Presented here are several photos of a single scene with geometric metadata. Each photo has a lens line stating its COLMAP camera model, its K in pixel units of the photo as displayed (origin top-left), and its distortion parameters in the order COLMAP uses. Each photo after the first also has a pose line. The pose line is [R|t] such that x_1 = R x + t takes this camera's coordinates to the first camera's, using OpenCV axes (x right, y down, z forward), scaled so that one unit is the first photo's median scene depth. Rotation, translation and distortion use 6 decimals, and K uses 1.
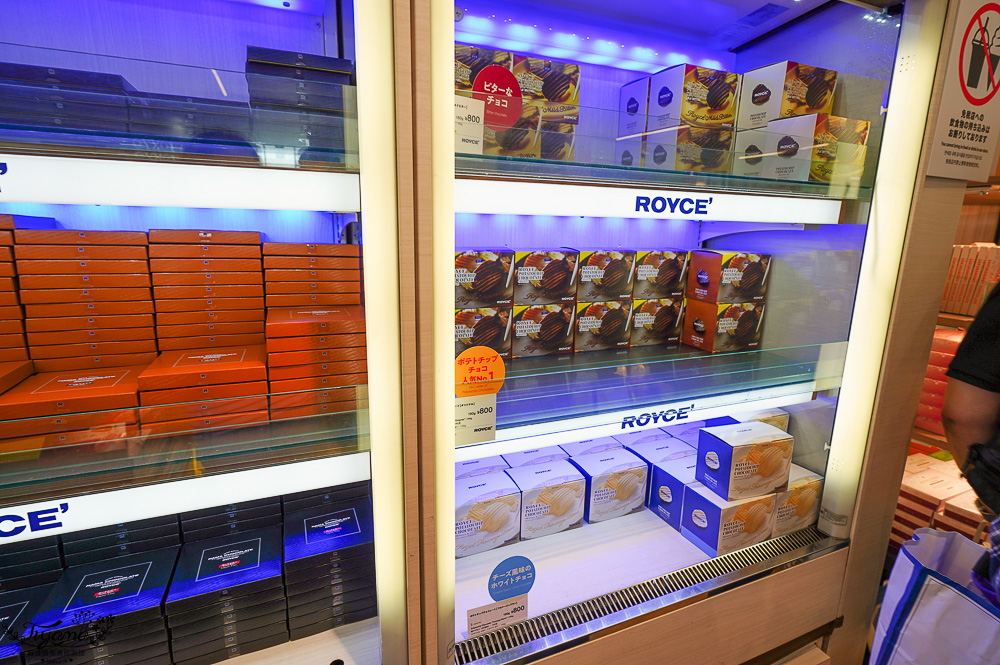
lens RADIAL K [[489.2, 0, 499.4], [0, 489.2, 331.2], [0, 0, 1]] dist [0.000040, 0.000001]
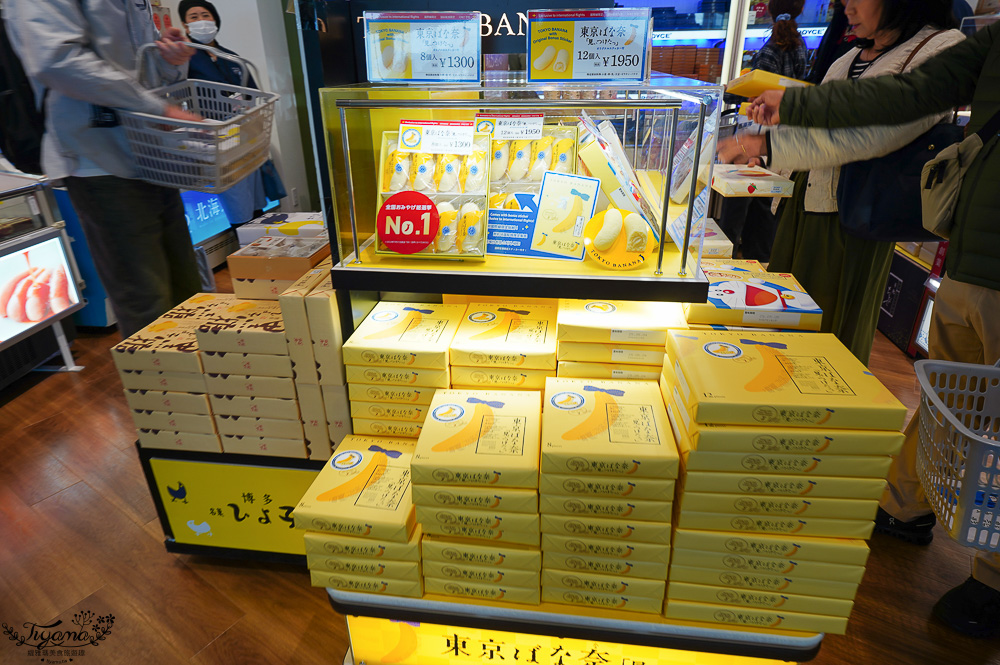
lens RADIAL K [[600.6, 0, 498.4], [0, 600.6, 331.8], [0, 0, 1]] dist [-0.003506, -0.000590]
pose [[0.864880, 0.180116, -0.468552, 1.120883], [-0.074751, 0.969215, 0.234595, 1.403324], [0.496381, -0.167872, 0.851719, -5.873129]]
